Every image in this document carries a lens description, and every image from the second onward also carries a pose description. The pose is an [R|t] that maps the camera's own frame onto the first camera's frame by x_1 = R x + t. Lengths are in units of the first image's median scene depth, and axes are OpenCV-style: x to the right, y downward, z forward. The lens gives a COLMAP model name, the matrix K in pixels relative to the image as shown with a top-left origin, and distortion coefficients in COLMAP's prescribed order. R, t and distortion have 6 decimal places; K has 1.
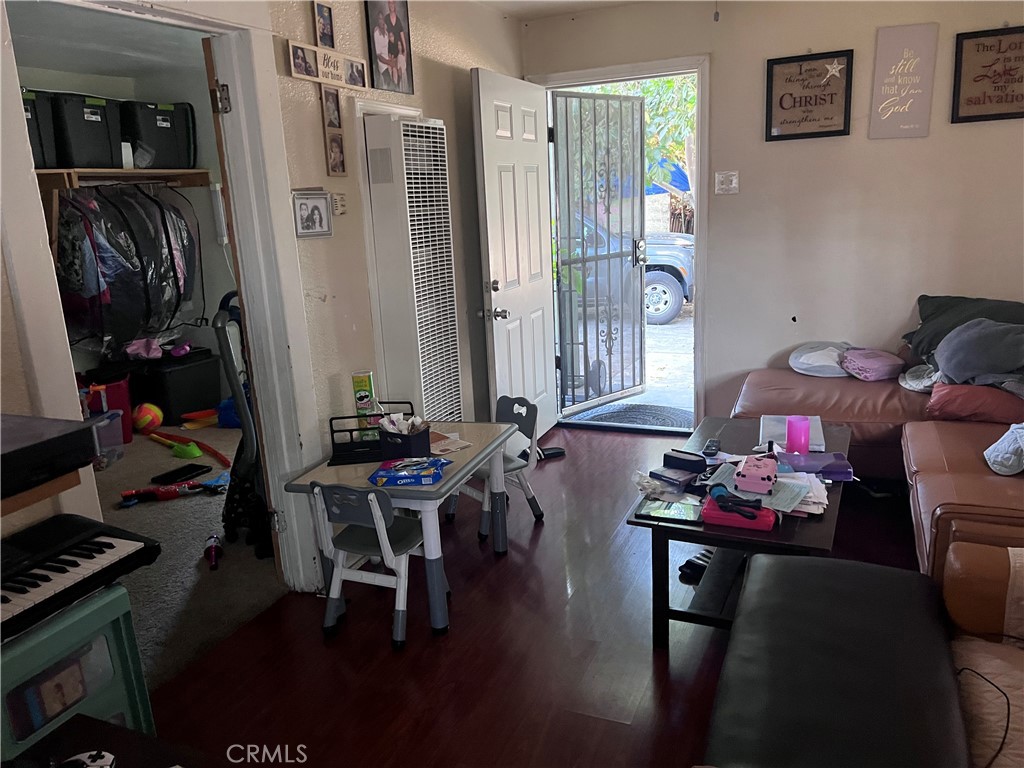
lens RADIAL K [[768.1, 0, 511.7], [0, 768.1, 371.7], [0, 0, 1]] dist [0.127157, -0.219875]
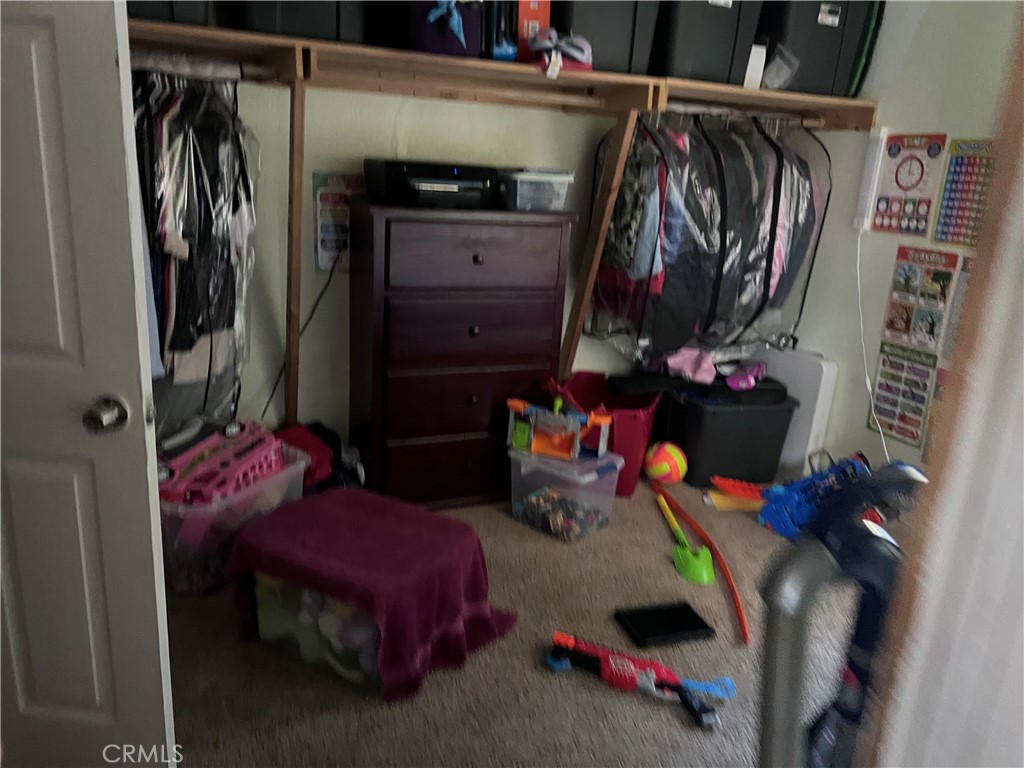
lens RADIAL K [[767.1, 0, 512.0], [0, 767.1, 384.0], [0, 0, 1]] dist [0.074551, -0.097275]
pose [[0.720843, 0.290921, -0.629086, -0.159483], [-0.255902, 0.955226, 0.148518, -0.073699], [0.644127, 0.053926, 0.763016, 0.394724]]
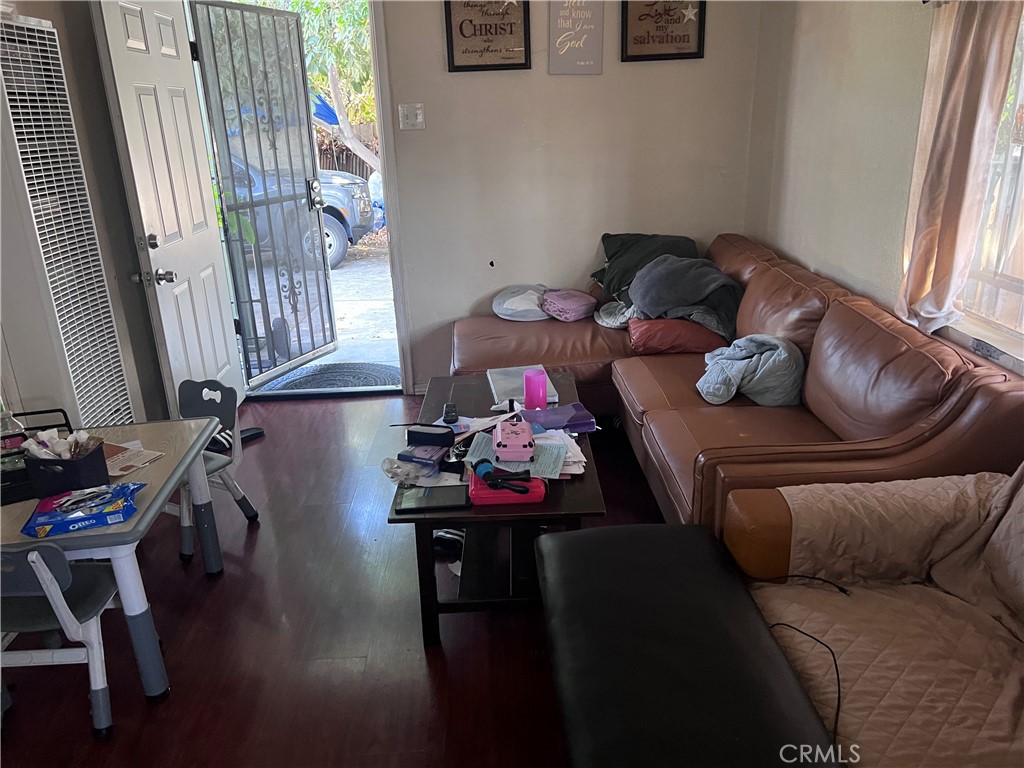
lens RADIAL K [[767.1, 0, 512.0], [0, 767.1, 384.0], [0, 0, 1]] dist [0.074551, -0.097275]
pose [[0.899026, -0.124125, 0.419935, -0.049931], [0.083919, 0.990047, 0.112980, -0.030483], [-0.429779, -0.066331, 0.900494, 0.132492]]
